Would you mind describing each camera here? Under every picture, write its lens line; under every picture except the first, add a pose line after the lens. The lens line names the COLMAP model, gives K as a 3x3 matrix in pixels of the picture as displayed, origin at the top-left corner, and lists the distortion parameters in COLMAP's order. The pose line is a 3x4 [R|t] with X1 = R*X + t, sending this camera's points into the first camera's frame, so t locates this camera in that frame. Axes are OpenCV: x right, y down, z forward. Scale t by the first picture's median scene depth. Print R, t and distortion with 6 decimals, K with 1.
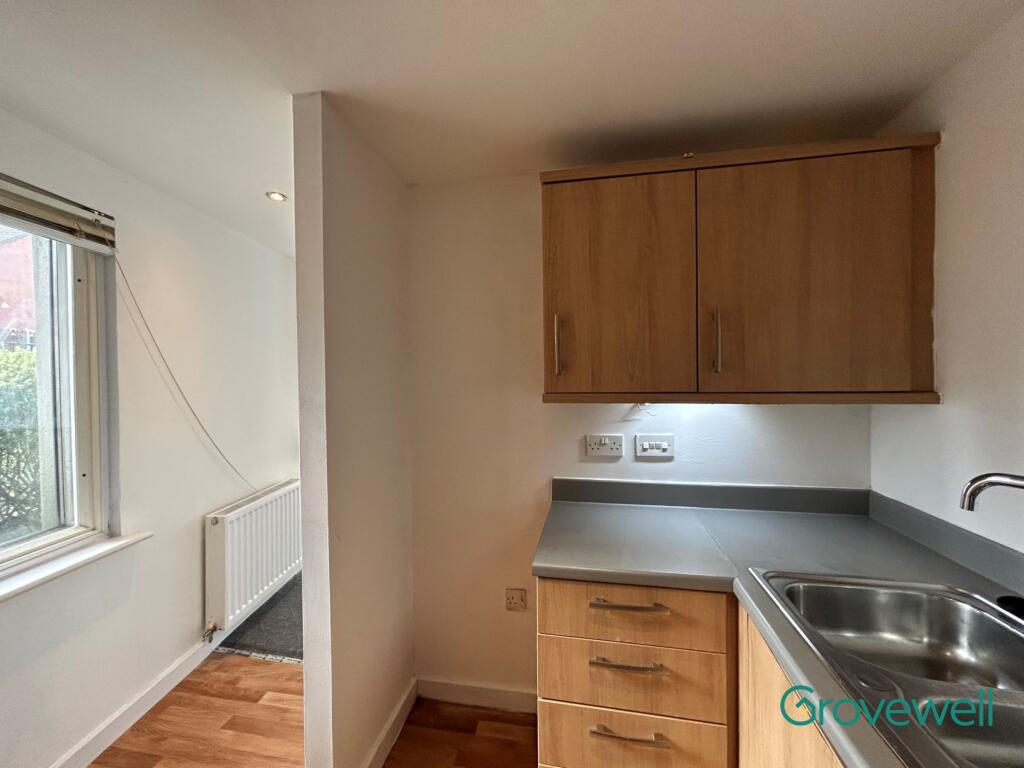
lens RADIAL K [[414.1, 0, 512.2], [0, 414.1, 382.0], [0, 0, 1]] dist [-0.003574, -0.000362]
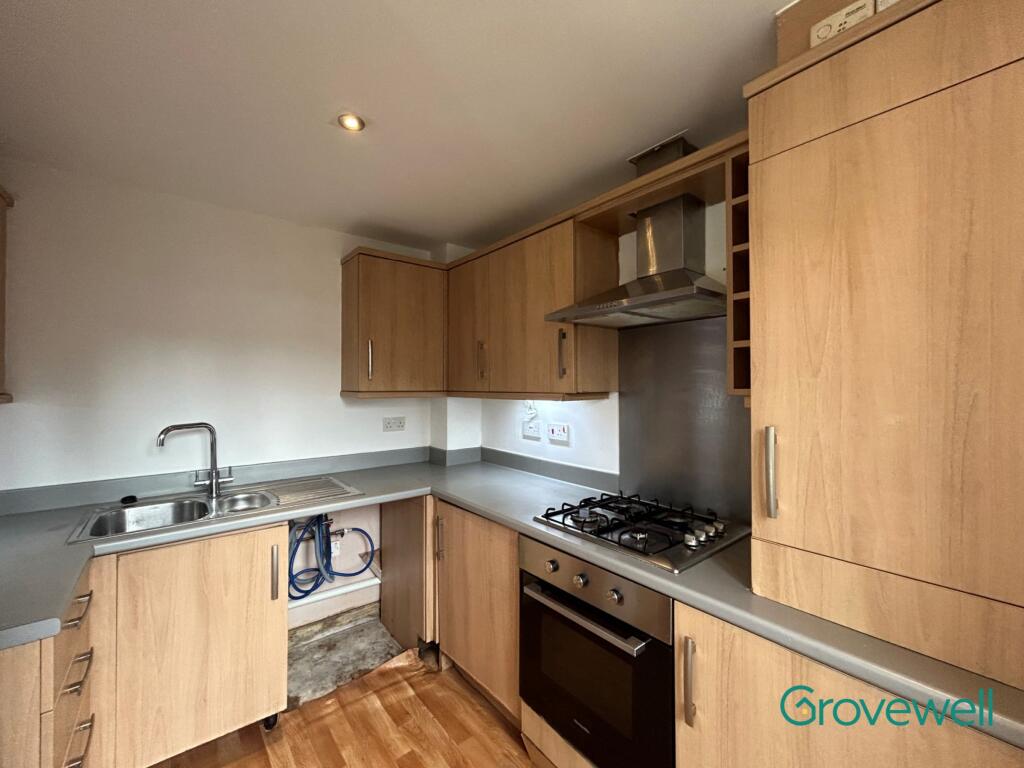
lens RADIAL K [[414.1, 0, 512.2], [0, 414.1, 382.0], [0, 0, 1]] dist [-0.003574, -0.000362]
pose [[-0.779940, 0.017445, 0.625611, -1.028013], [0.017766, 0.999826, -0.005732, 0.023282], [-0.625602, 0.006644, -0.780114, 1.029446]]
